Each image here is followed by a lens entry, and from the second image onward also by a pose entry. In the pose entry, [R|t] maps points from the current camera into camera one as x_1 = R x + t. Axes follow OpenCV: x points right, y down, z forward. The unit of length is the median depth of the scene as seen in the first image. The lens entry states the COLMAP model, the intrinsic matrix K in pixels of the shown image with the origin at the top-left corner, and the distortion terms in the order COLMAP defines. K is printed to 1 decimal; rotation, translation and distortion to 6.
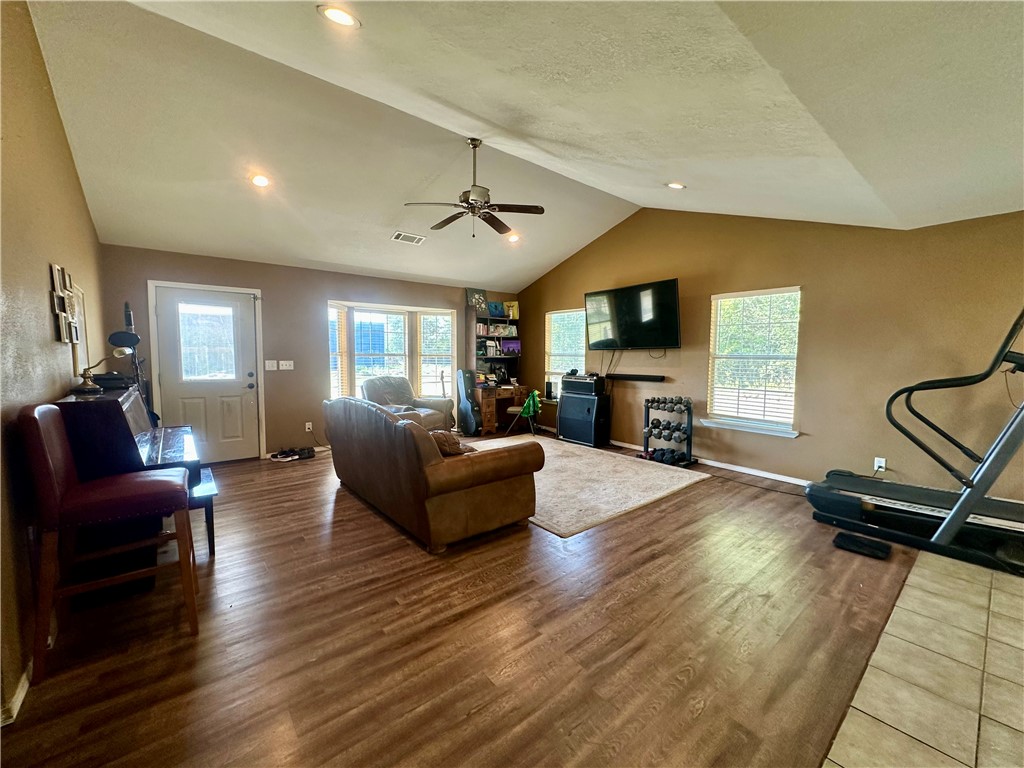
lens RADIAL K [[409.7, 0, 512.0], [0, 409.7, 384.0], [0, 0, 1]] dist [-0.001314, 0.000938]
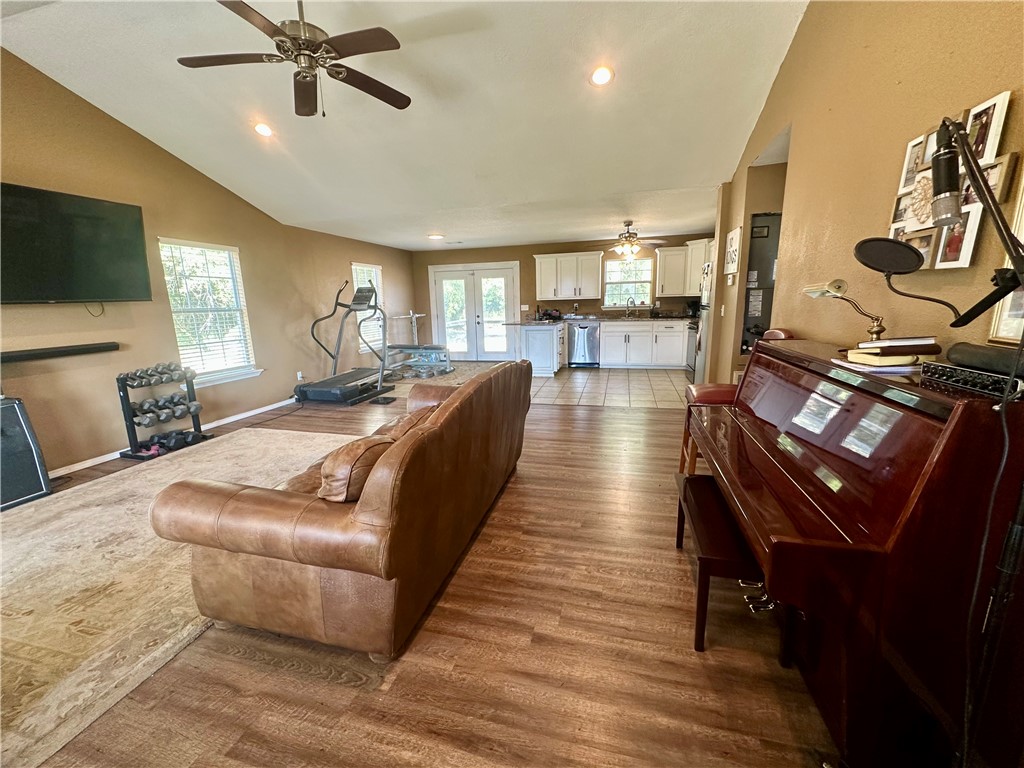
lens RADIAL K [[409.7, 0, 512.0], [0, 409.7, 384.0], [0, 0, 1]] dist [-0.001314, 0.000938]
pose [[-0.584158, -0.152106, 0.797260, -0.608871], [0.083716, 0.965752, 0.245592, -0.066868], [-0.807311, 0.210208, -0.551417, 0.880970]]
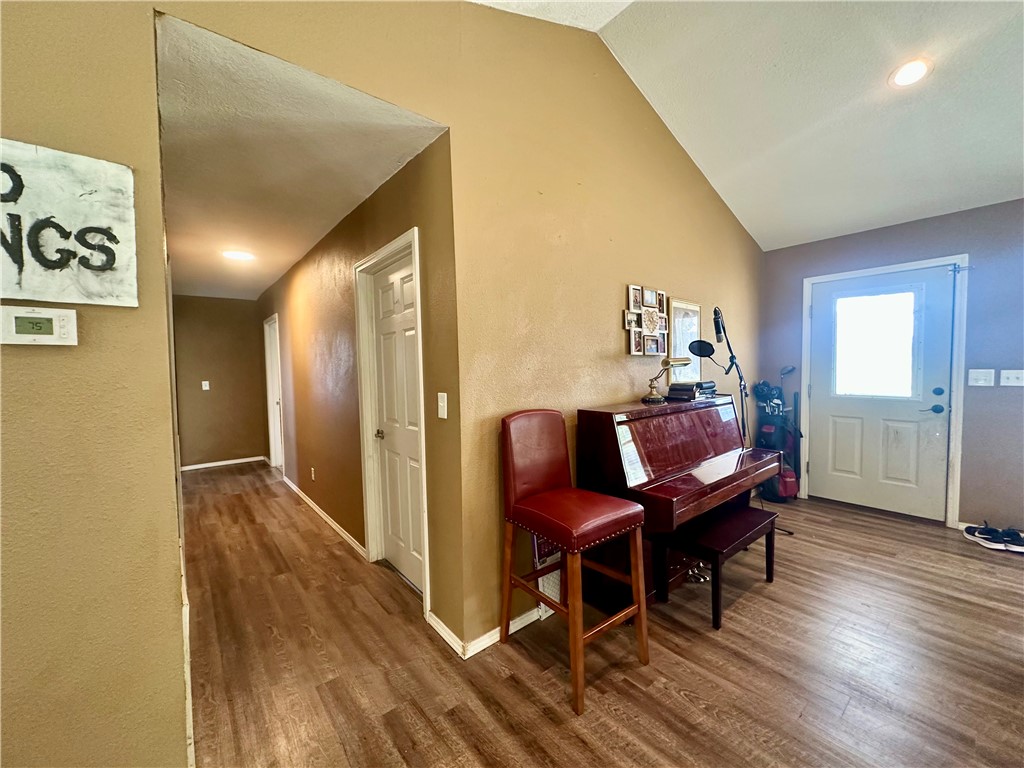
lens RADIAL K [[409.7, 0, 512.0], [0, 409.7, 384.0], [0, 0, 1]] dist [-0.001314, 0.000938]
pose [[0.002773, 0.039835, -0.999202, 0.002616], [-0.053368, 0.997788, 0.039631, -0.023801], [0.998571, 0.053216, 0.004893, 0.317361]]
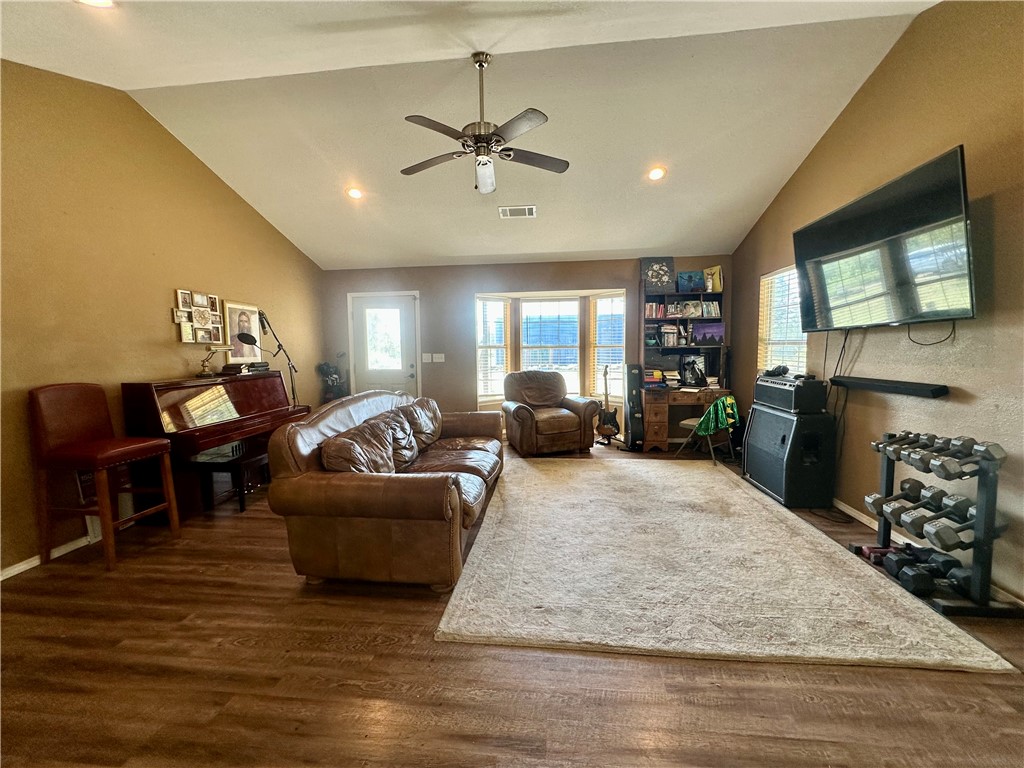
lens RADIAL K [[409.7, 0, 512.0], [0, 409.7, 384.0], [0, 0, 1]] dist [-0.001314, 0.000938]
pose [[0.699361, 0.048708, -0.713107, 0.371488], [-0.035235, 0.998812, 0.033667, -0.020590], [0.713899, 0.001581, 0.700247, 0.381571]]
